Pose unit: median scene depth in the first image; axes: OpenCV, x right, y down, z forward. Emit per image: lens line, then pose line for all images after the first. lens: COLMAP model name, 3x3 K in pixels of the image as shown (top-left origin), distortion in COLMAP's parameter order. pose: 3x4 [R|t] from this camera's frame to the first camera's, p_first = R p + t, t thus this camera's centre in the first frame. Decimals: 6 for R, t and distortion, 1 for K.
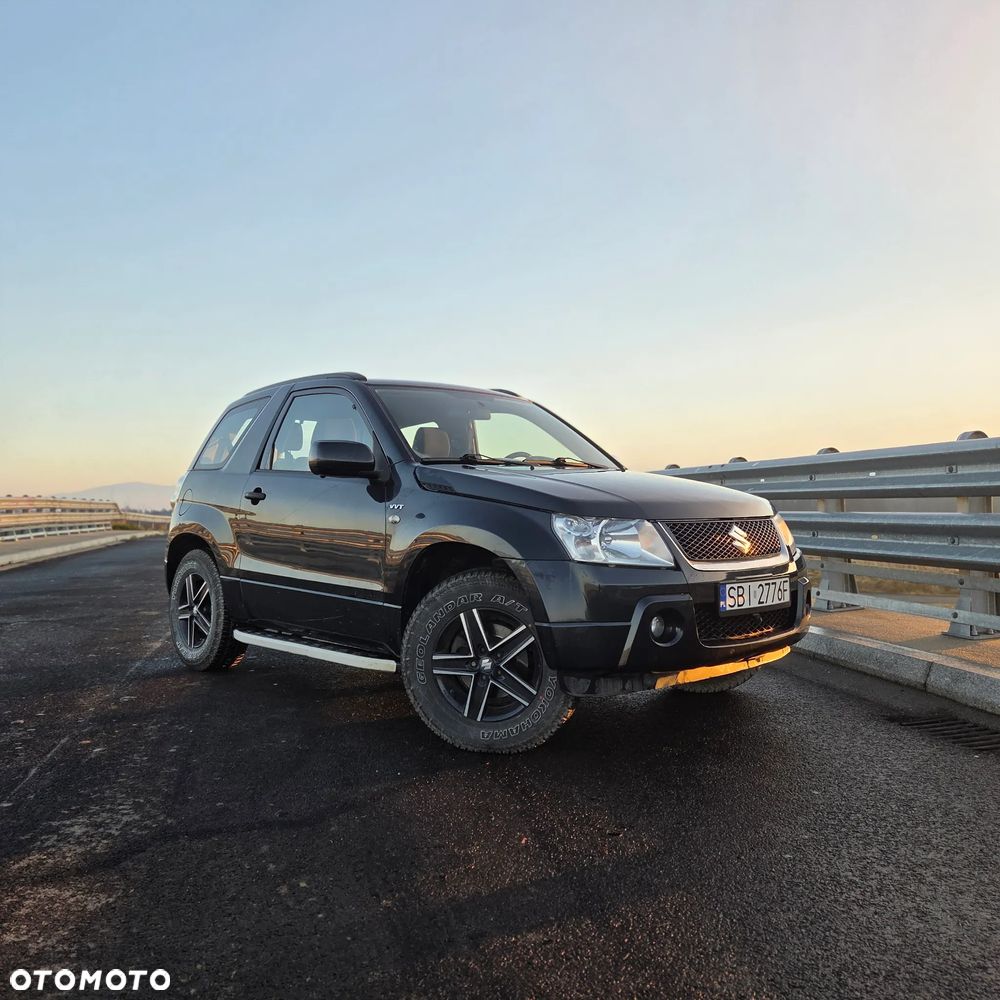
lens RADIAL K [[887.1, 0, 500.0], [0, 887.1, 500.0], [0, 0, 1]] dist [0.094760, -0.093021]
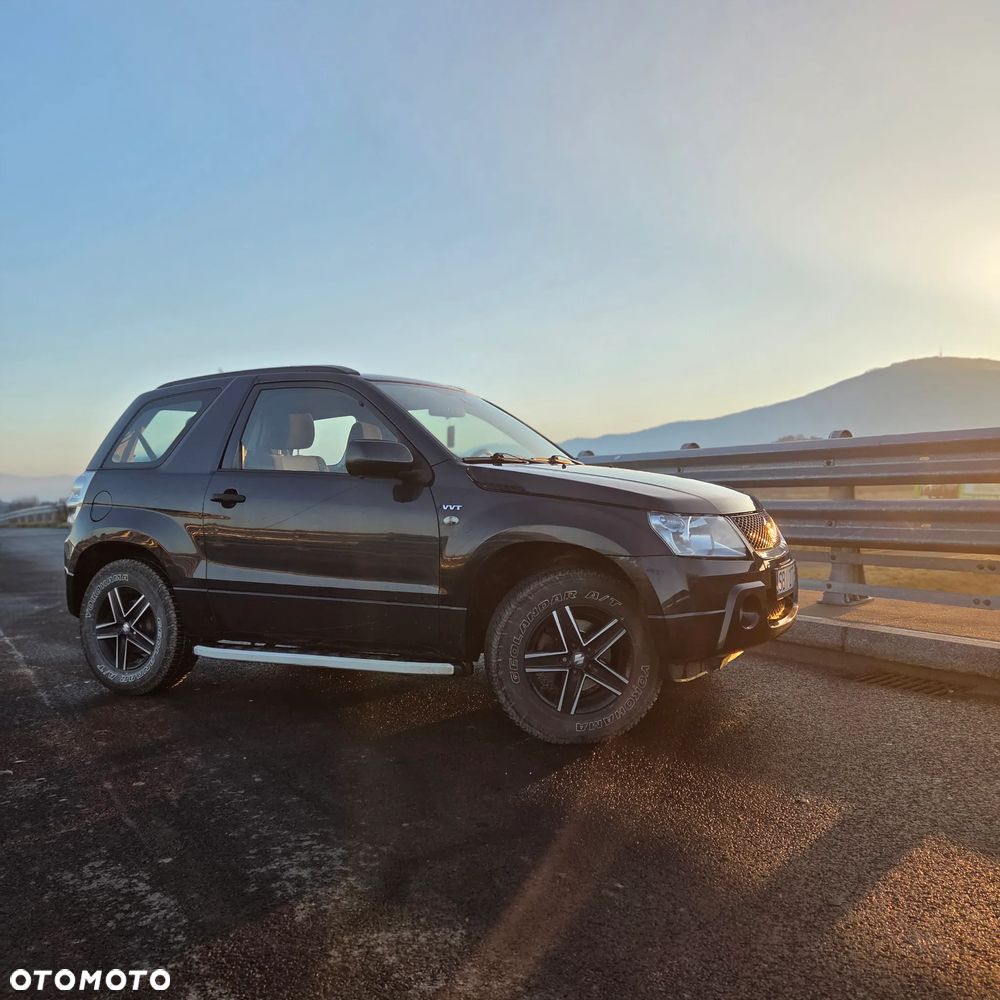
lens RADIAL K [[887.1, 0, 500.0], [0, 887.1, 500.0], [0, 0, 1]] dist [0.094760, -0.093021]
pose [[0.941326, -0.021558, 0.336808, -0.411939], [0.016772, 0.999713, 0.017114, -0.017540], [-0.337080, -0.010461, 0.941418, 0.055809]]
